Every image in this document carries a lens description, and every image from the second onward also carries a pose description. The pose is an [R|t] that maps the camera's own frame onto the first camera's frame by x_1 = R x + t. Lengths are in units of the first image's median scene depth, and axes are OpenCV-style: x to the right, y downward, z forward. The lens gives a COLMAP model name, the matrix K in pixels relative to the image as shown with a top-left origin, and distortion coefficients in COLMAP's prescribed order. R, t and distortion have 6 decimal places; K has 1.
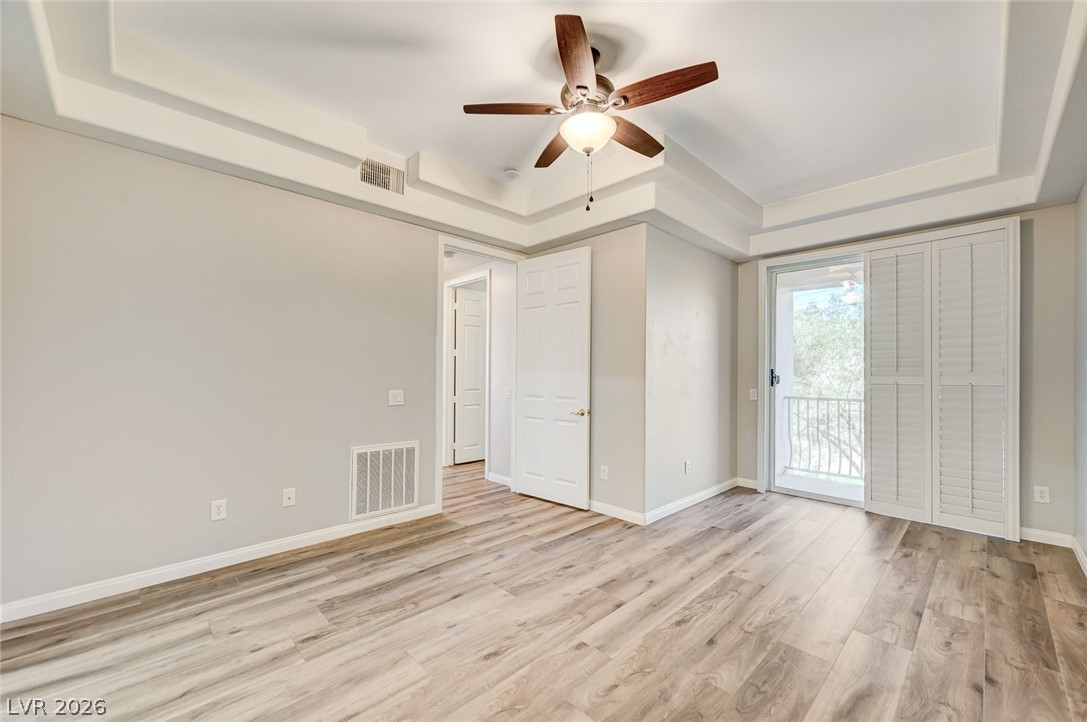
lens RADIAL K [[435.5, 0, 547.5], [0, 435.5, 372.5], [0, 0, 1]] dist [0.001991, 0.000001]
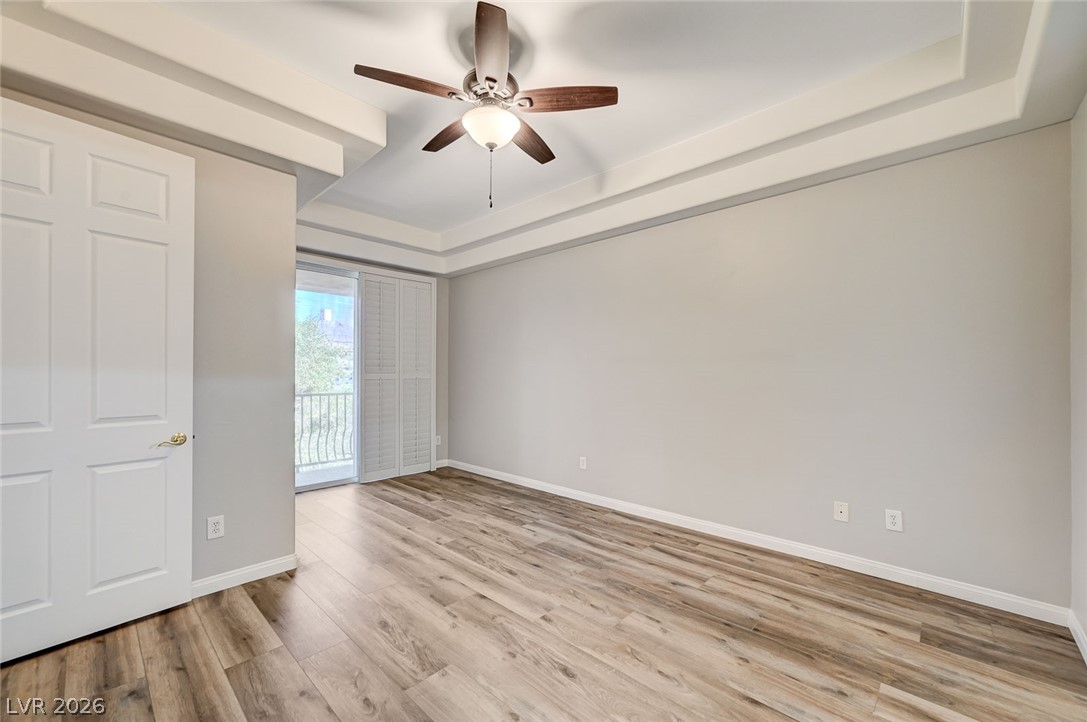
lens RADIAL K [[435.5, 0, 547.5], [0, 435.5, 372.5], [0, 0, 1]] dist [0.001991, 0.000001]
pose [[-0.052411, -0.004503, 0.998615, -0.709414], [-0.005128, 0.999978, 0.004240, -0.002848], [-0.998612, -0.004899, -0.052432, 0.729950]]
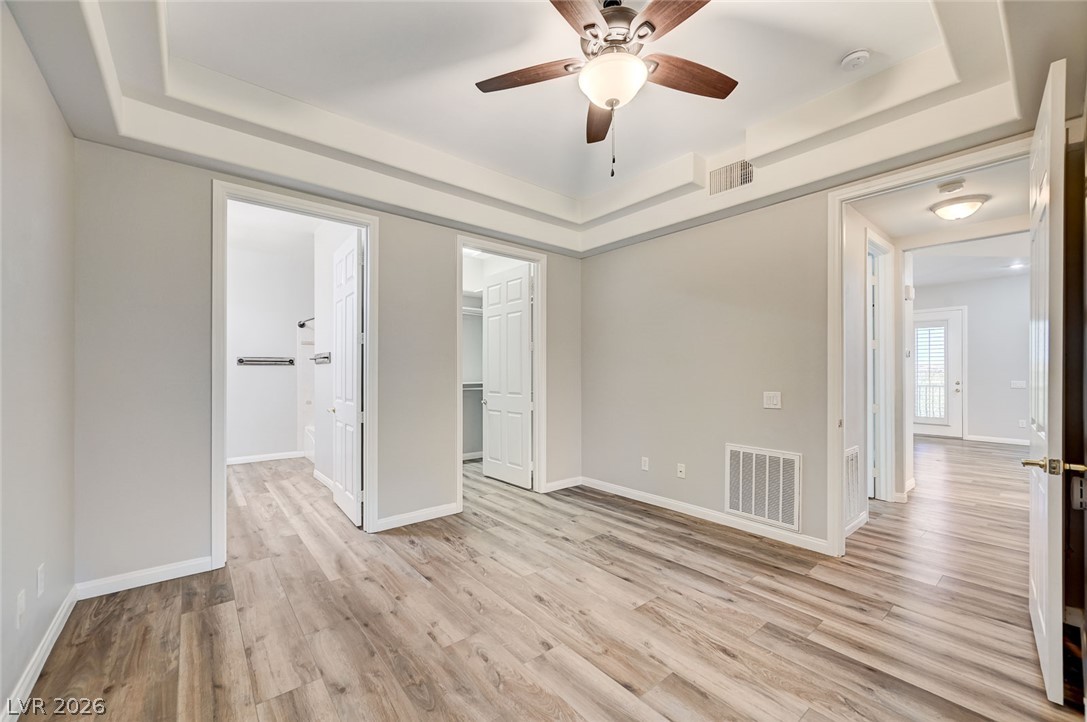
lens RADIAL K [[426.9, 0, 540.6], [0, 426.9, 372.7], [0, 0, 1]] dist [0.000912, 0.000270]
pose [[-0.090665, -0.005358, -0.995867, 0.725771], [0.000321, 0.999985, -0.005410, 0.006703], [0.995881, -0.000810, -0.090662, 0.741781]]
